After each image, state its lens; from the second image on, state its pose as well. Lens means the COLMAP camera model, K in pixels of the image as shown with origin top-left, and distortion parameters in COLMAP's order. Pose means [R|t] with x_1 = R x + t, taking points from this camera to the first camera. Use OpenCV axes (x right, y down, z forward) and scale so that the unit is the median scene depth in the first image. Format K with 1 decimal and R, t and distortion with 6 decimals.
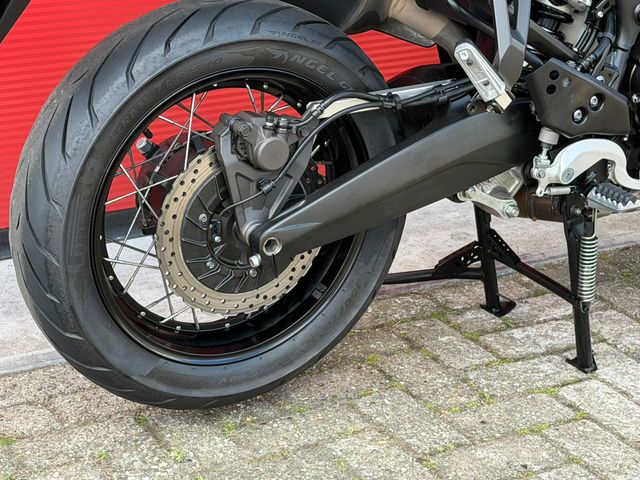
lens RADIAL K [[1500.0, 0, 315.0], [0, 1500.0, 237.1], [0, 0, 1]] dist [0.137825, 0.000000]
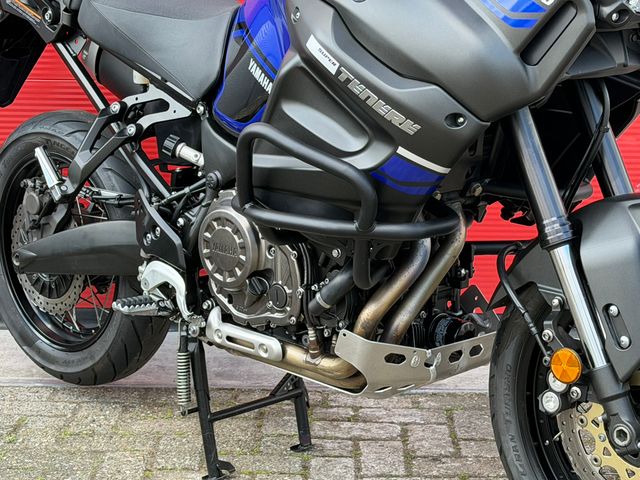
lens RADIAL K [[1500.0, 0, 315.2], [0, 1500.0, 250.2], [0, 0, 1]] dist [0.137825, 0.000000]
pose [[0.261564, 0.184623, -0.947364, 1.422377], [-0.371376, 0.925220, 0.077772, -0.222173], [0.890878, 0.331486, 0.310569, 0.716576]]
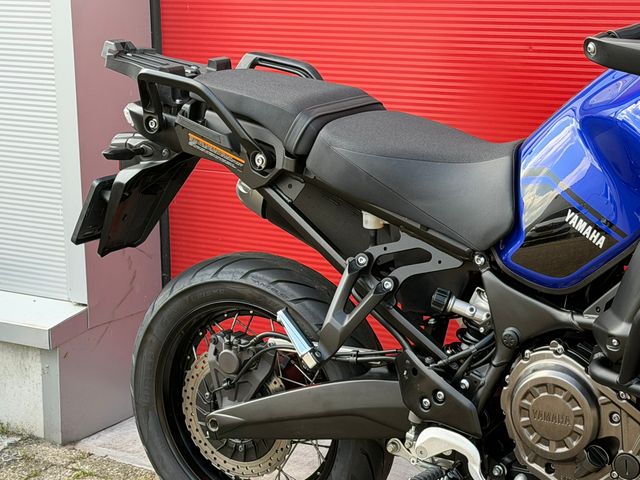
lens RADIAL K [[1500.0, 0, 333.6], [0, 1500.0, 255.4], [0, 0, 1]] dist [0.137825, 0.000000]
pose [[0.465250, 0.155199, -0.871467, 1.137072], [-0.304171, 0.952590, 0.007258, -0.175473], [0.831277, 0.261698, 0.490400, 0.322164]]
